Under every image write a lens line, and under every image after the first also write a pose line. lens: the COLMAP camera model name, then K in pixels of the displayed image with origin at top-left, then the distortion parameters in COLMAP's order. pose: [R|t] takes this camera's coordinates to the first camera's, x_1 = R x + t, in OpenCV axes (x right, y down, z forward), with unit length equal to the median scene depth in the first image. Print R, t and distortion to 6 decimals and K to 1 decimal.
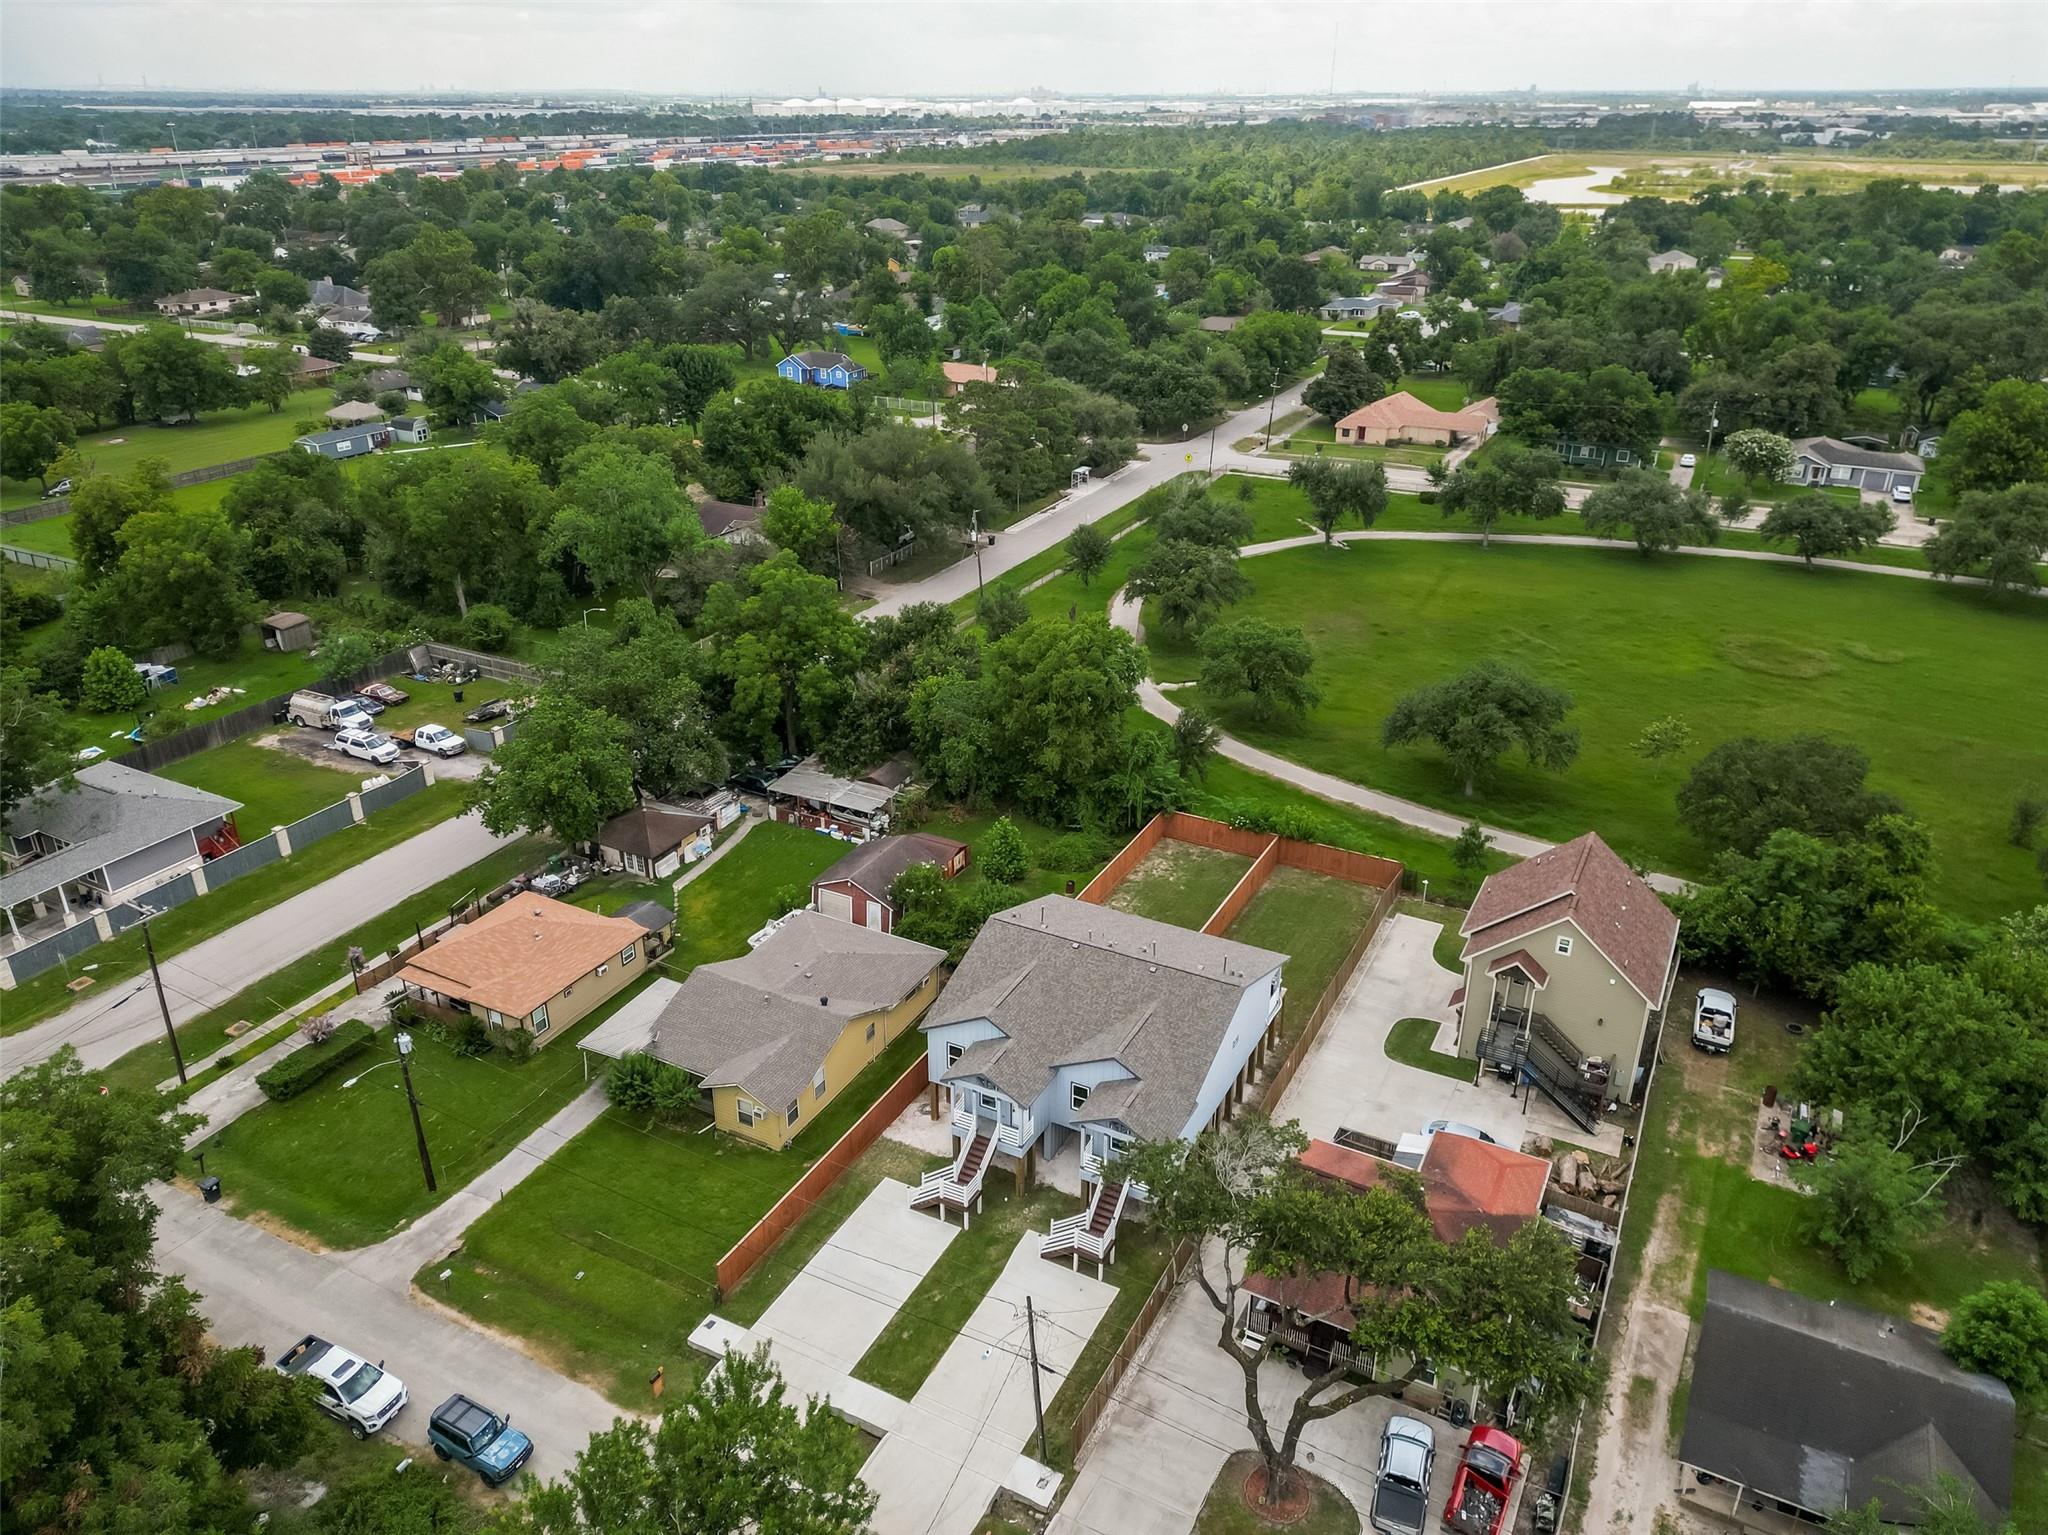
lens RADIAL K [[1428.7, 0, 1024.0], [0, 1428.7, 767.5], [0, 0, 1]] dist [0.062158, -0.060165]
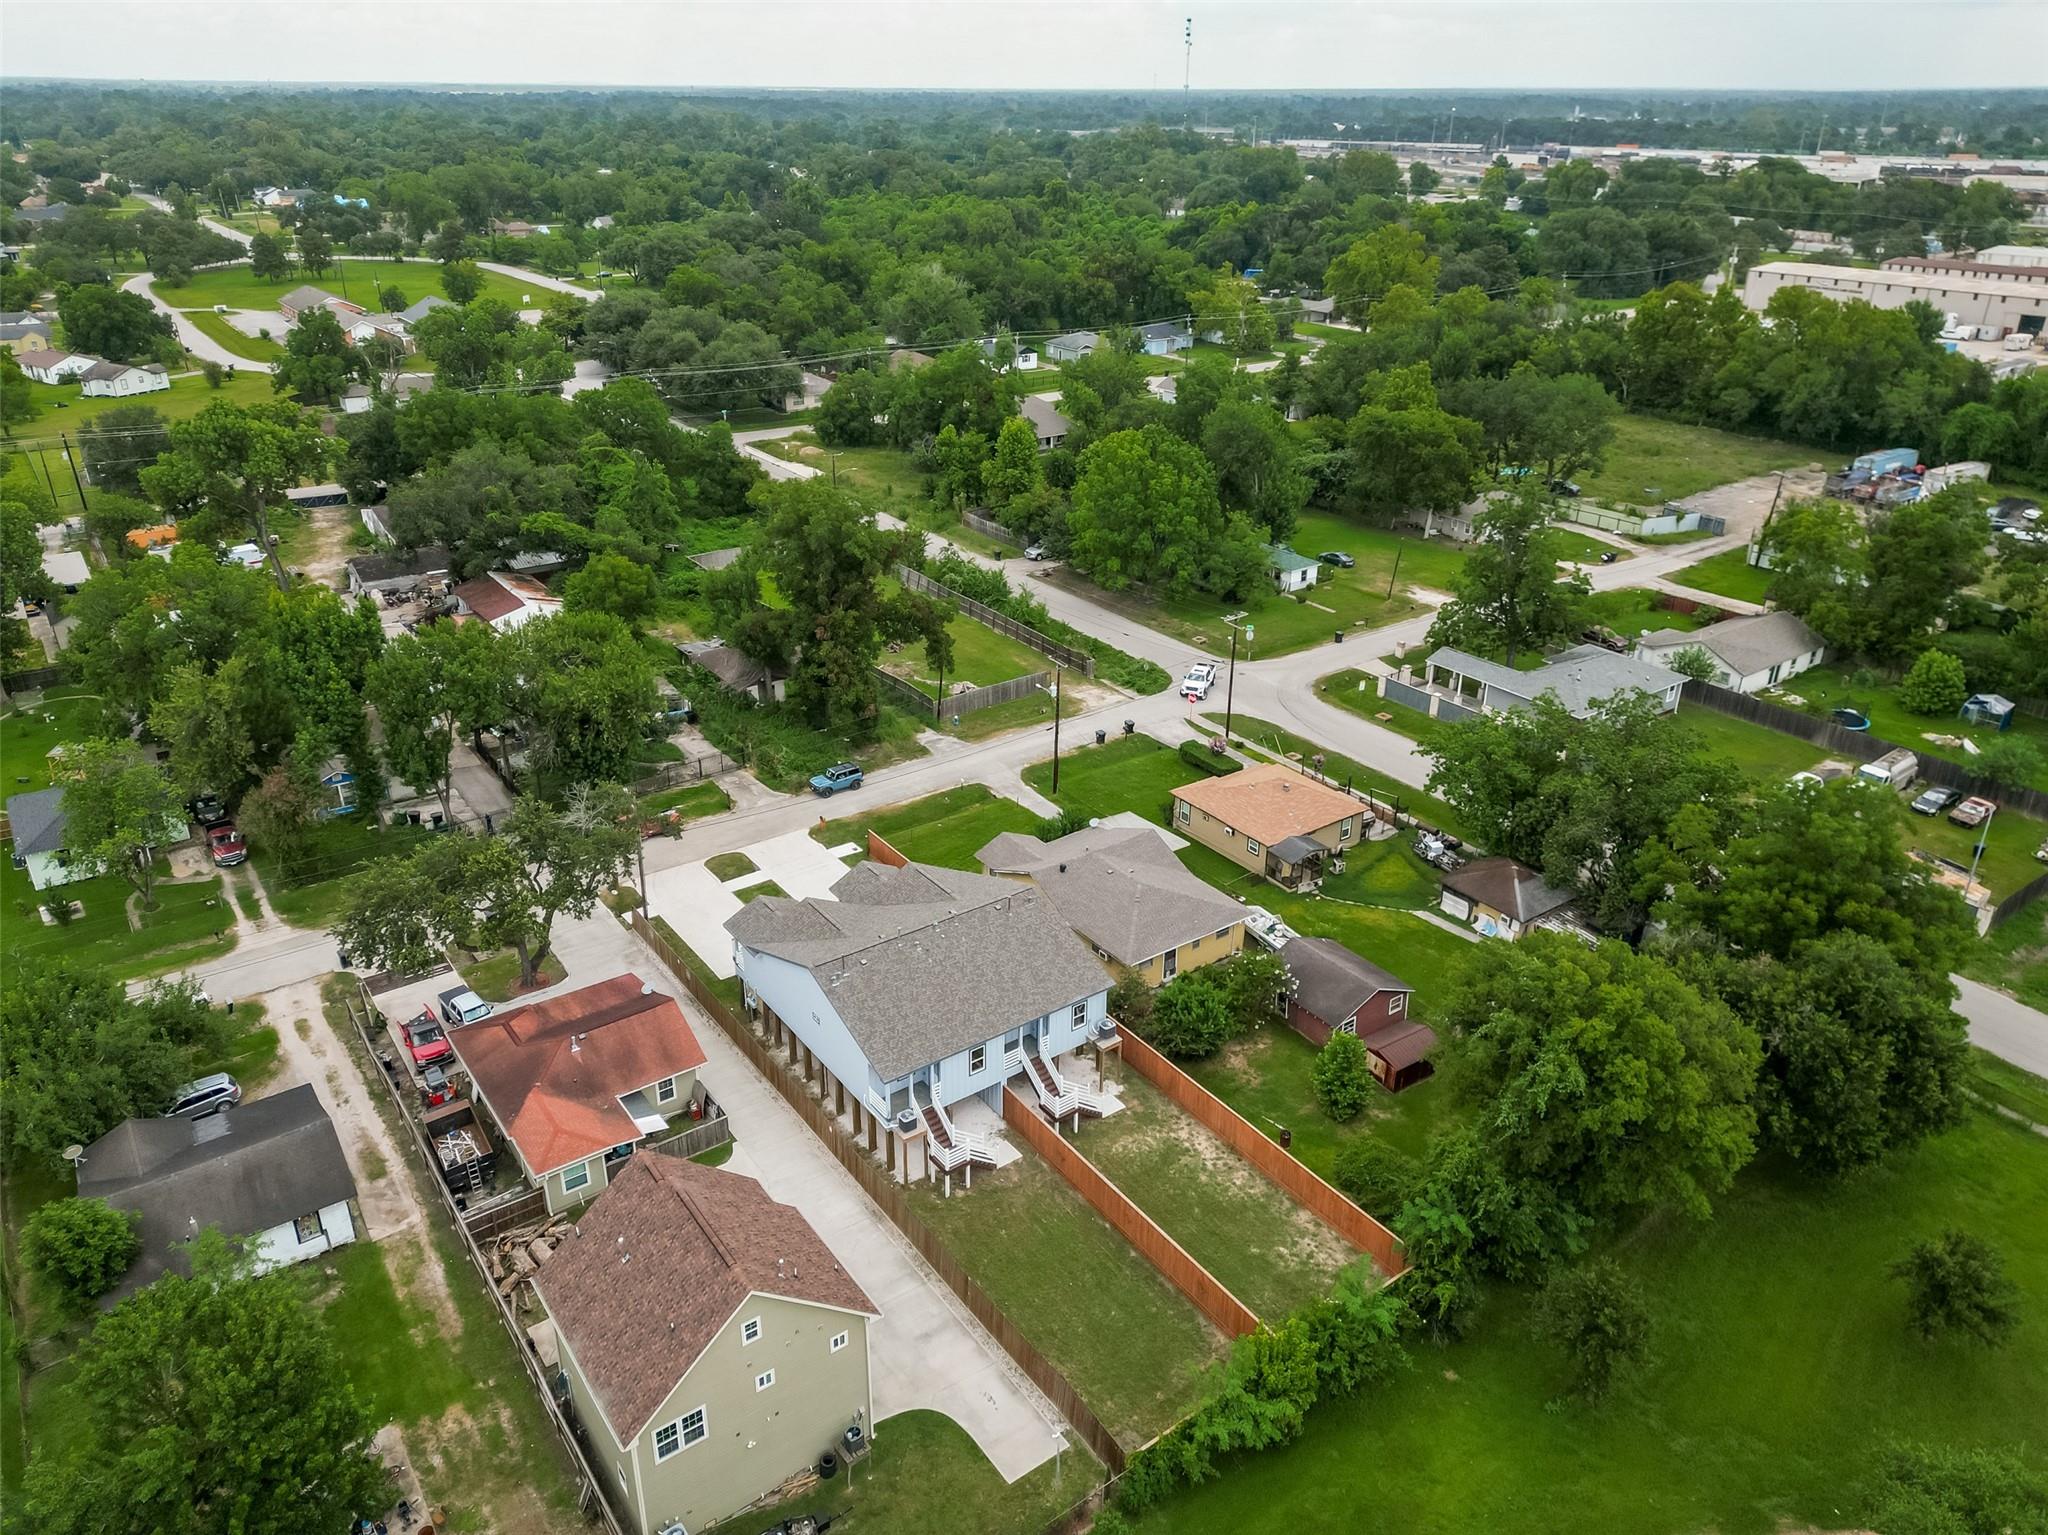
lens RADIAL K [[1428.7, 0, 1024.0], [0, 1428.7, 767.5], [0, 0, 1]] dist [0.062158, -0.060165]
pose [[-0.447441, 0.381349, -0.808931, 0.820386], [-0.385344, 0.734042, 0.559189, -0.560857], [0.807036, 0.561920, -0.181490, 1.161755]]
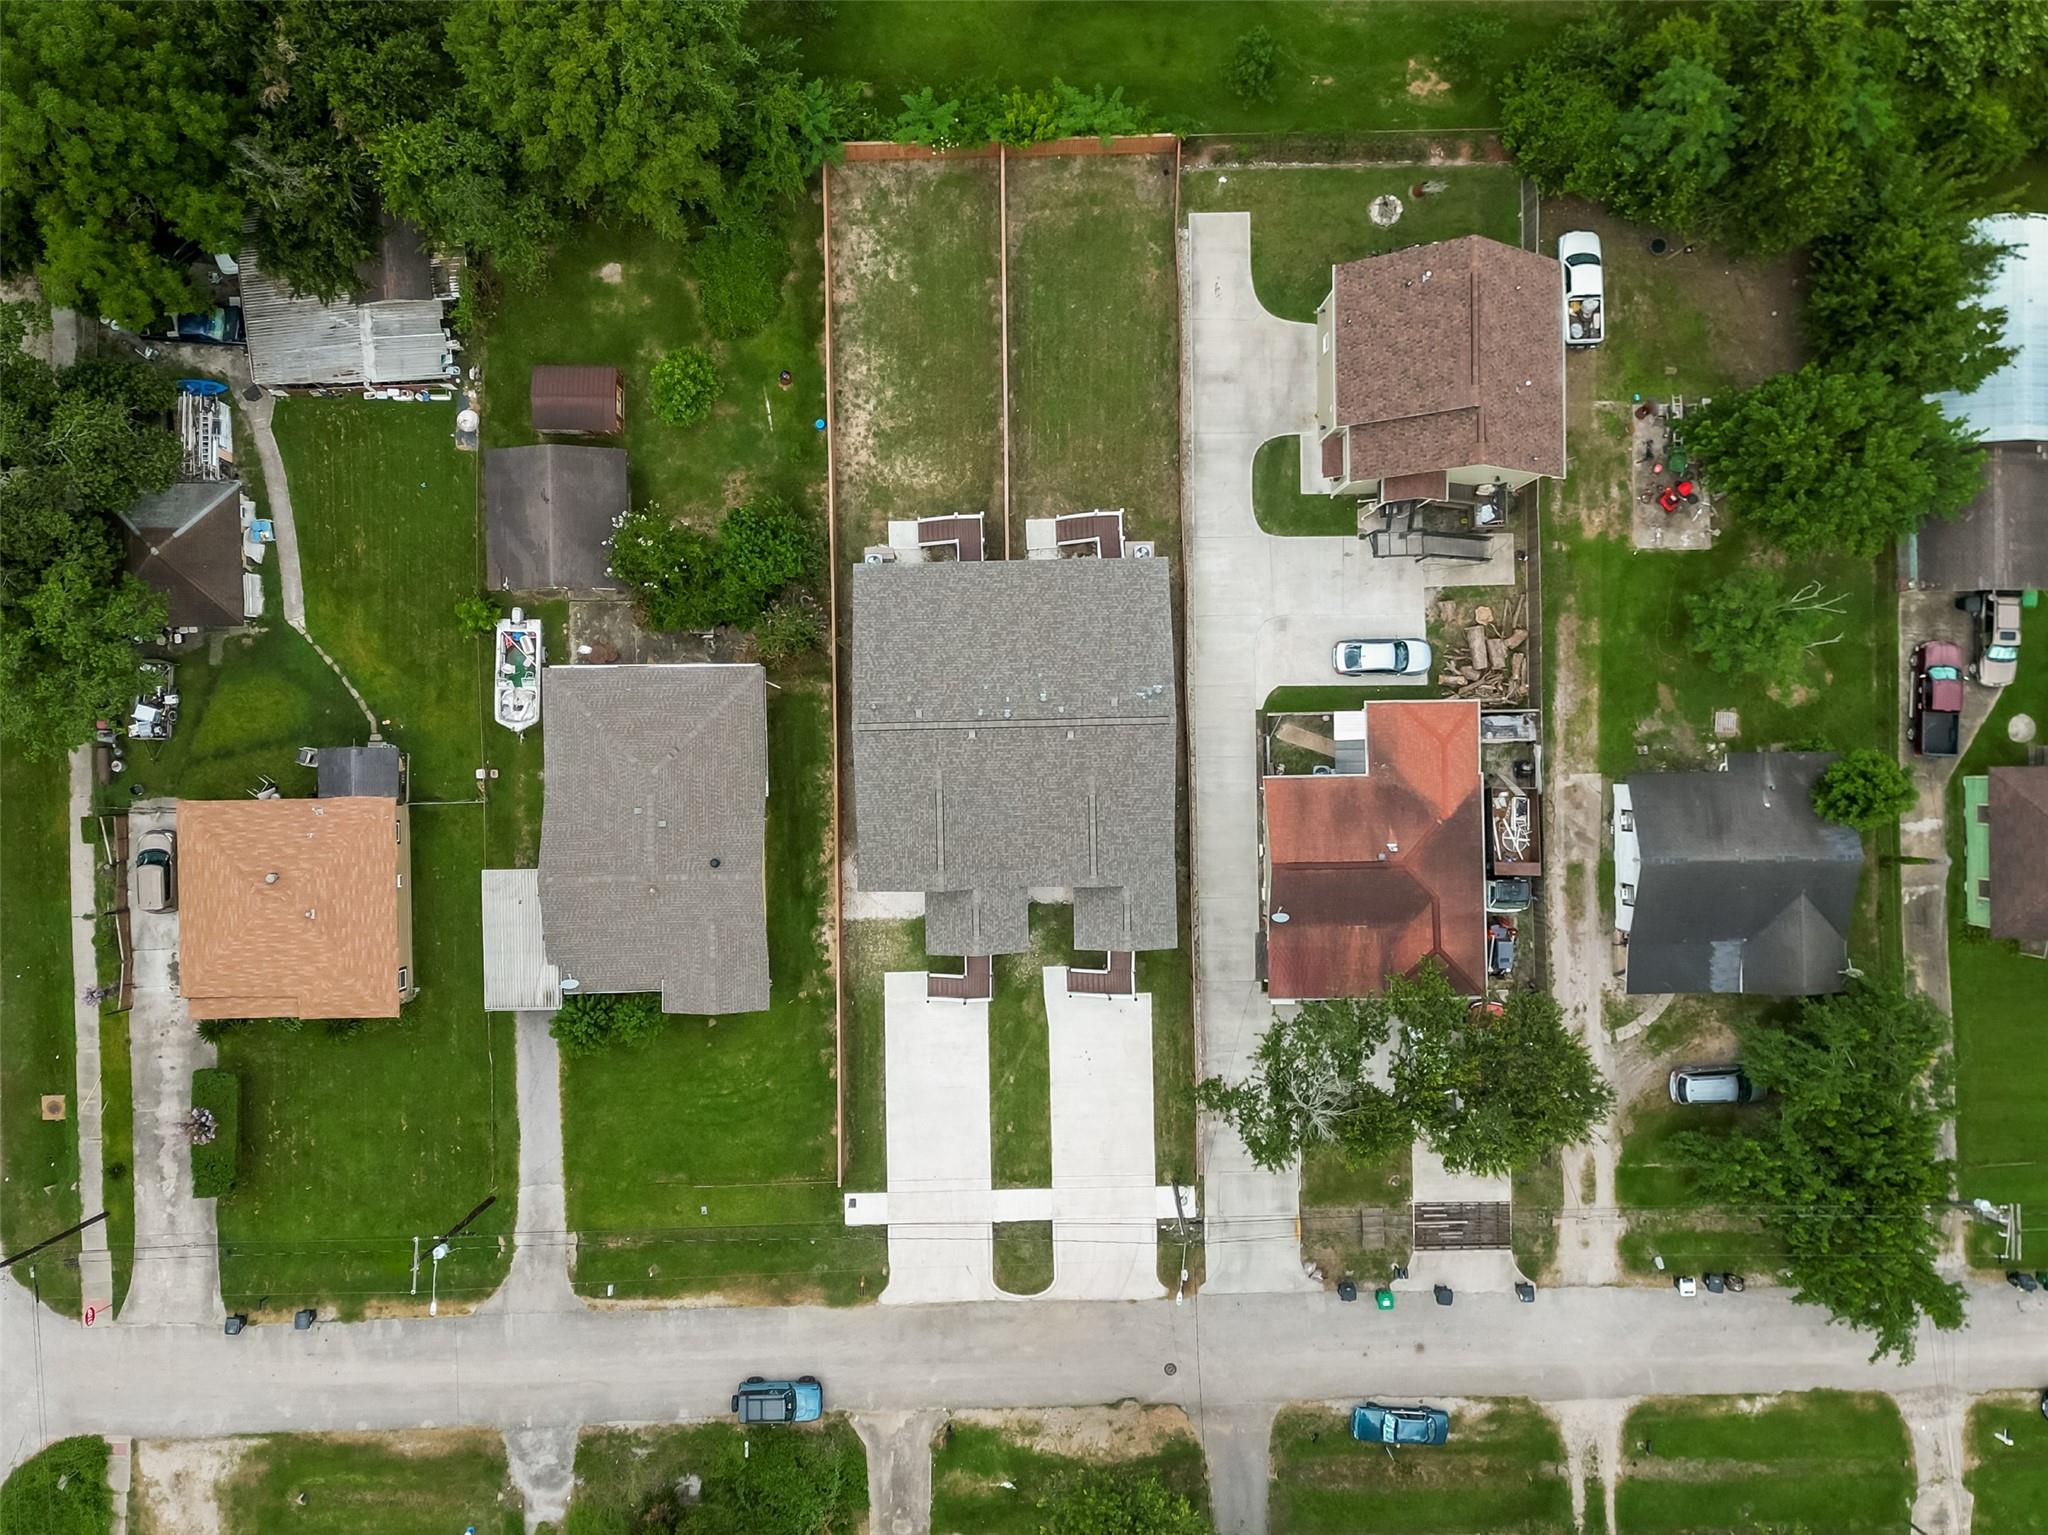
lens RADIAL K [[1743.1, 0, 1024.0], [0, 1743.1, 767.5], [0, 0, 1]] dist [0.086760, -0.124501]
pose [[0.875485, -0.482969, 0.016356, 0.036025], [0.187093, 0.369965, 0.910012, -0.804739], [-0.445558, -0.793642, 0.414259, 0.530553]]
